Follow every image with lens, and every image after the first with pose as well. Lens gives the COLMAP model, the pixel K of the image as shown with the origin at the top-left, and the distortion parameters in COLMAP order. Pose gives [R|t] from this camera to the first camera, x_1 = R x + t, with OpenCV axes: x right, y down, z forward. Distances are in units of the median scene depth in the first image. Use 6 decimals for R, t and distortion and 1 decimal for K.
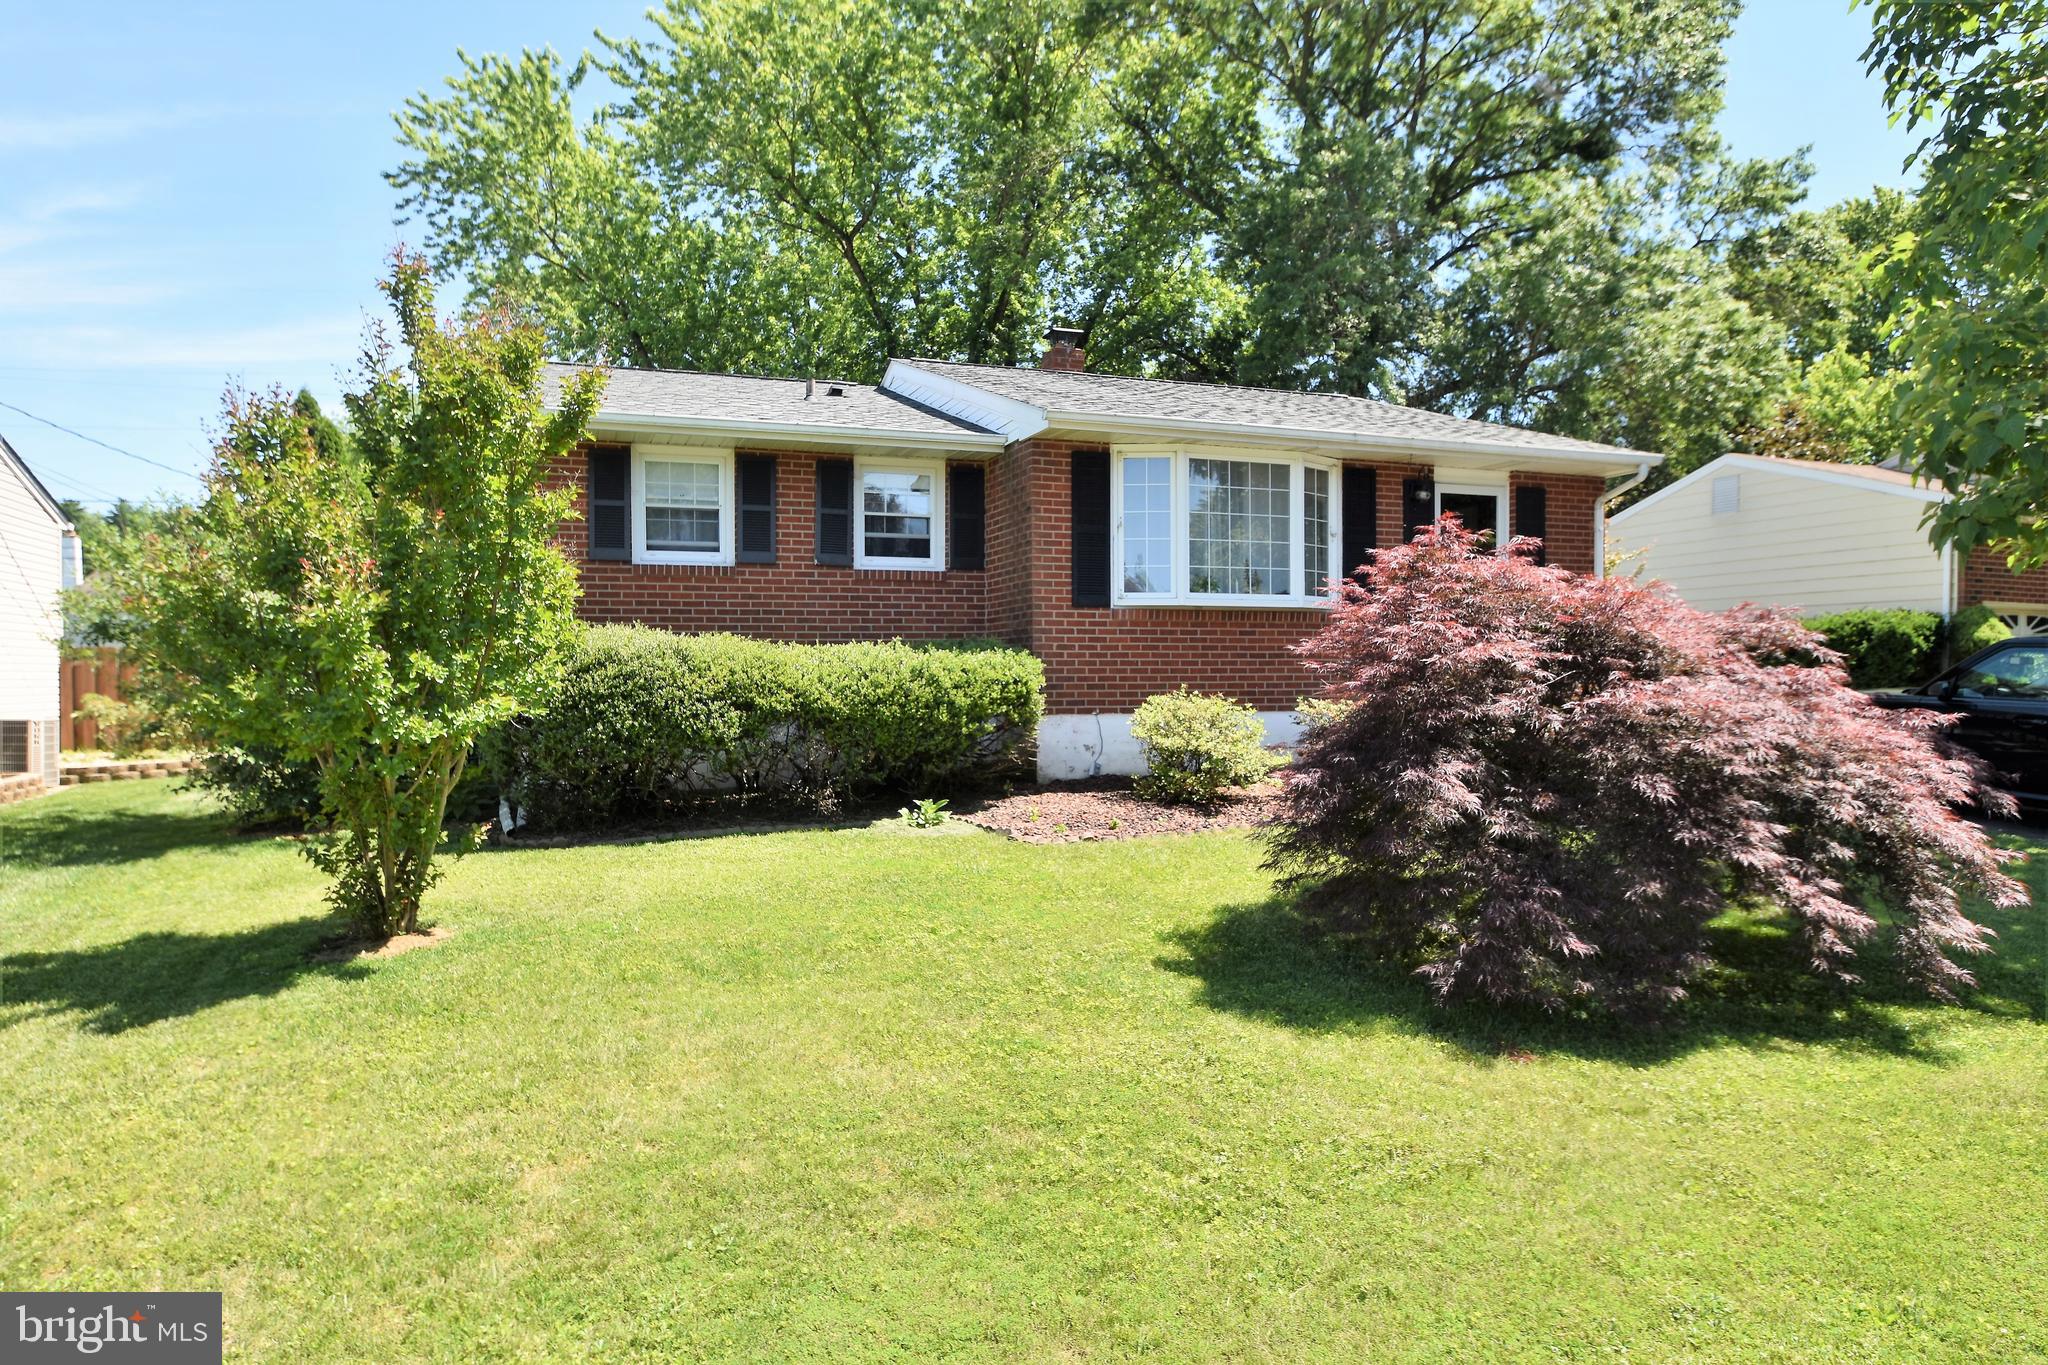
lens RADIAL K [[1234.0, 0, 981.4], [0, 1234.0, 707.1], [0, 0, 1]] dist [-0.032154, 0.005461]
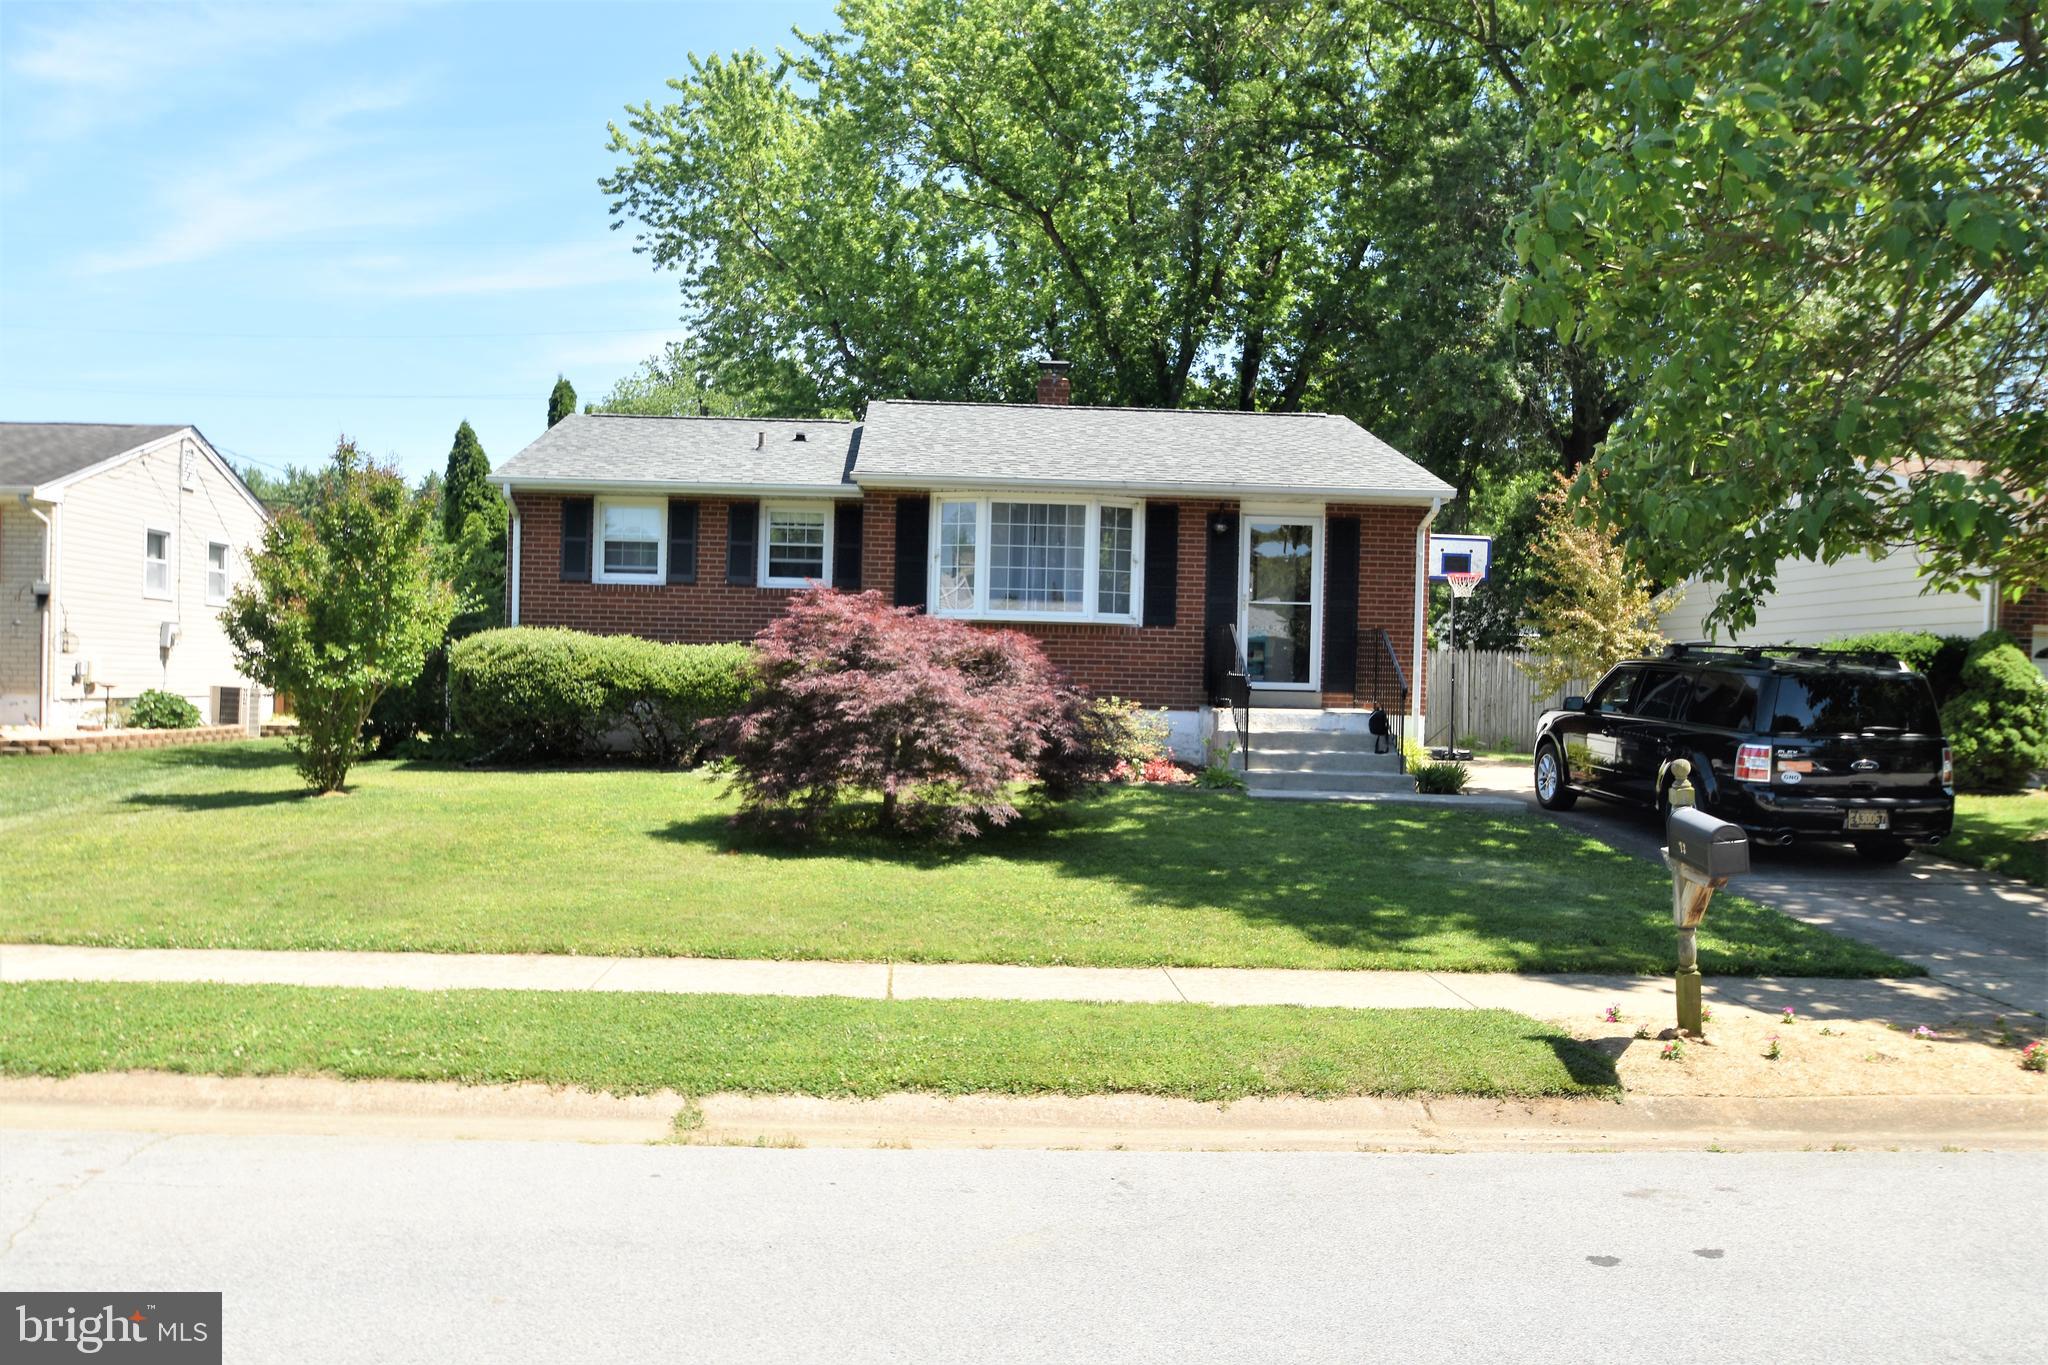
lens RADIAL K [[1665.5, 0, 992.7], [0, 1665.5, 722.6], [0, 0, 1]] dist [-0.064401, 0.009043]
pose [[0.955115, 0.035130, -0.294146, 0.643855], [-0.036305, 0.999340, 0.001466, 0.018890], [0.294003, 0.009279, 0.955759, -0.590924]]
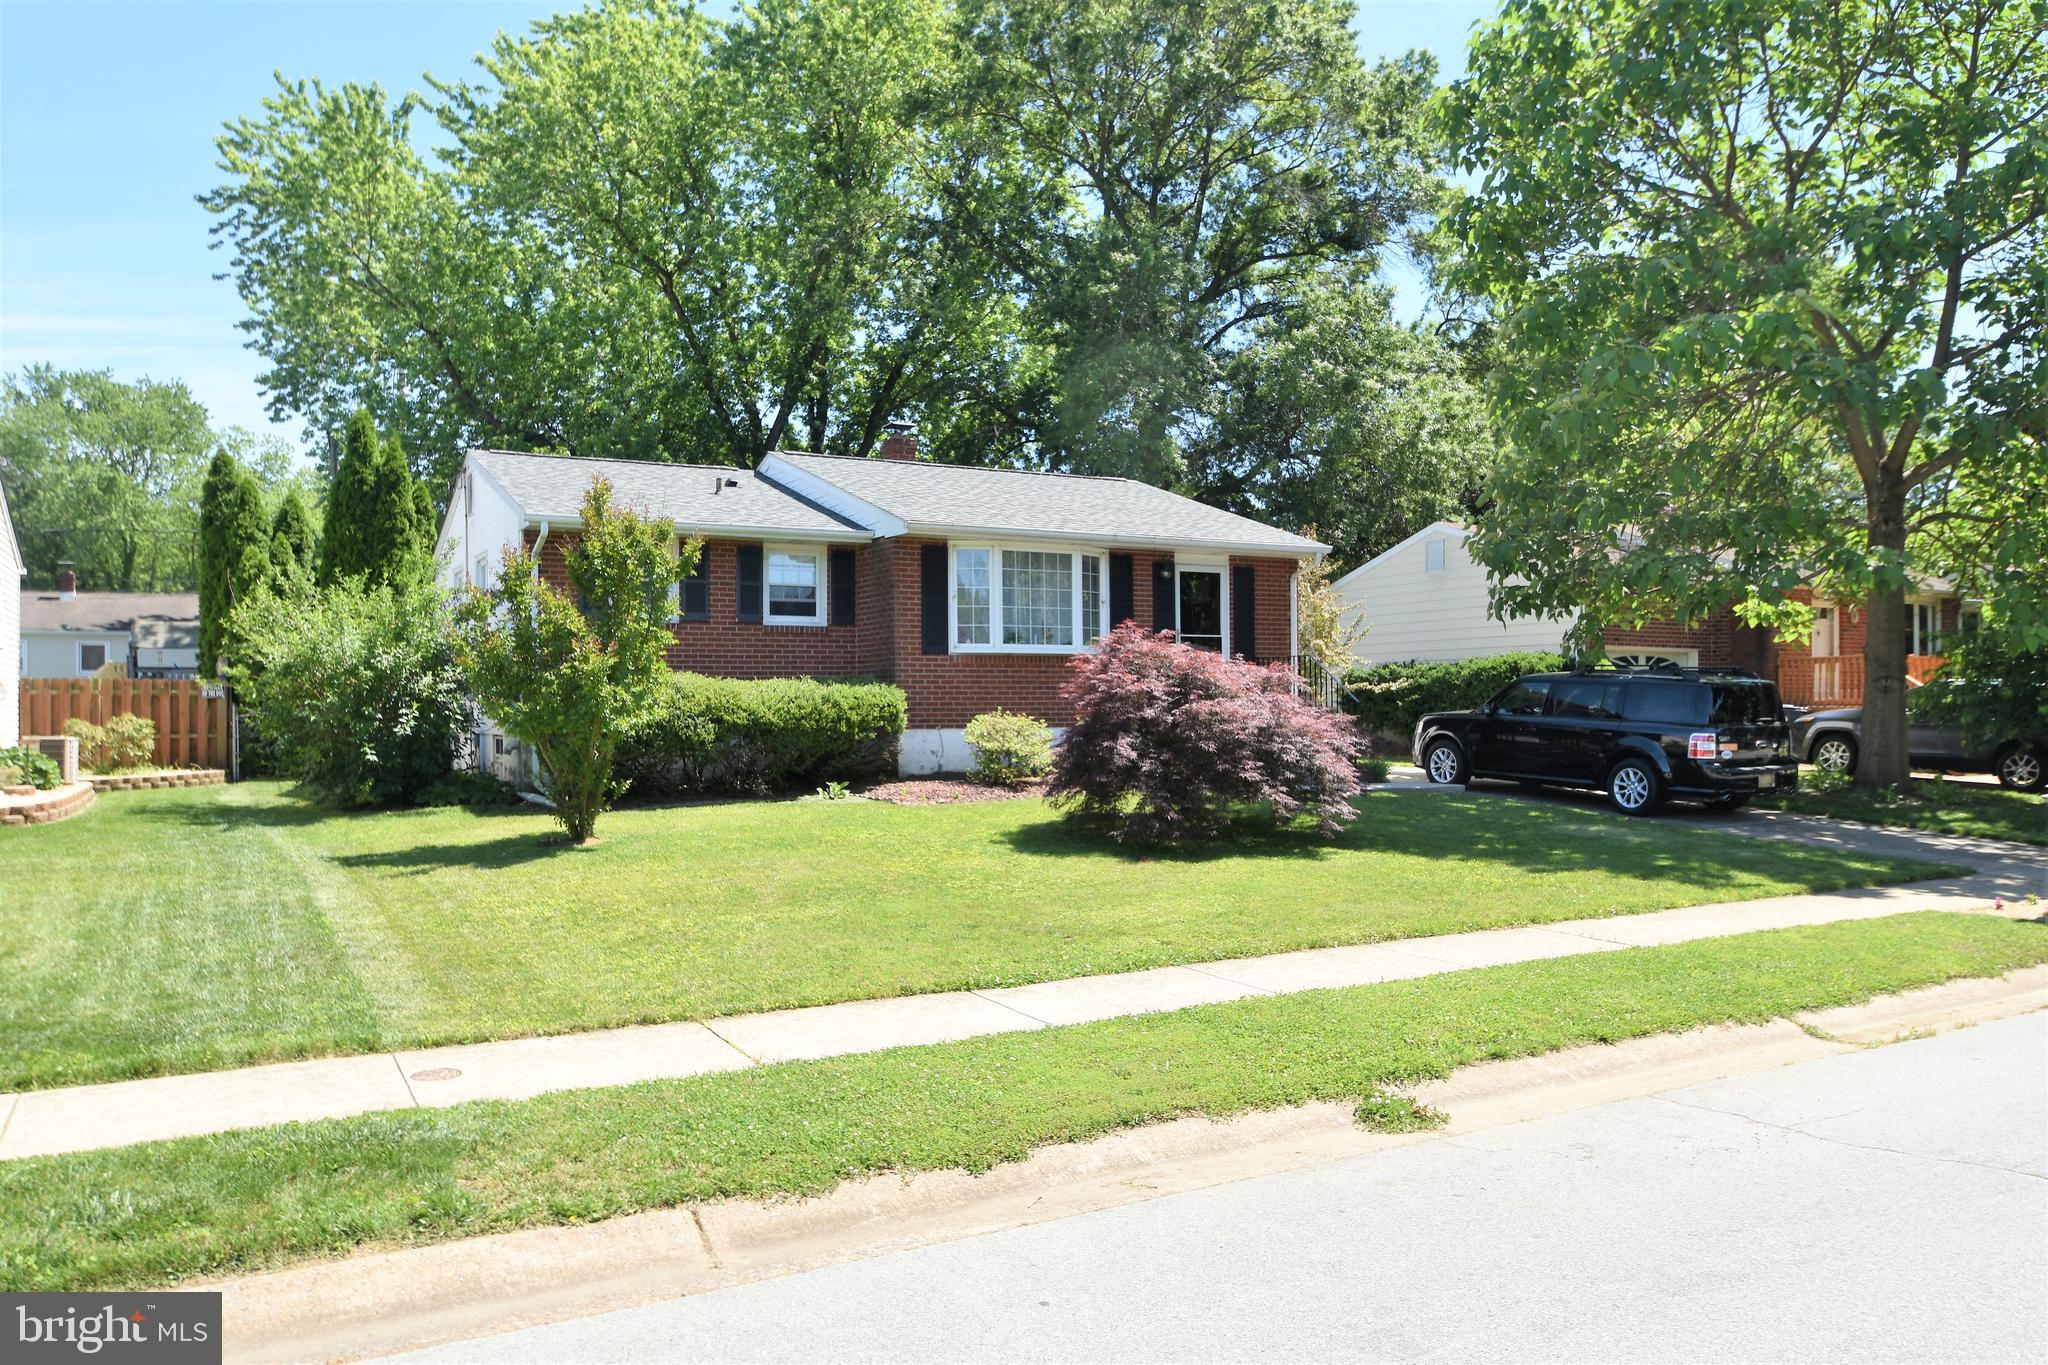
lens RADIAL K [[1505.1, 0, 1006.6], [0, 1505.1, 695.1], [0, 0, 1]] dist [-0.051644, -0.001631]
pose [[0.985323, 0.000071, 0.170701, -0.120141], [0.005916, 0.999385, -0.034560, 0.026158], [-0.170598, 0.035063, 0.984717, -0.688867]]
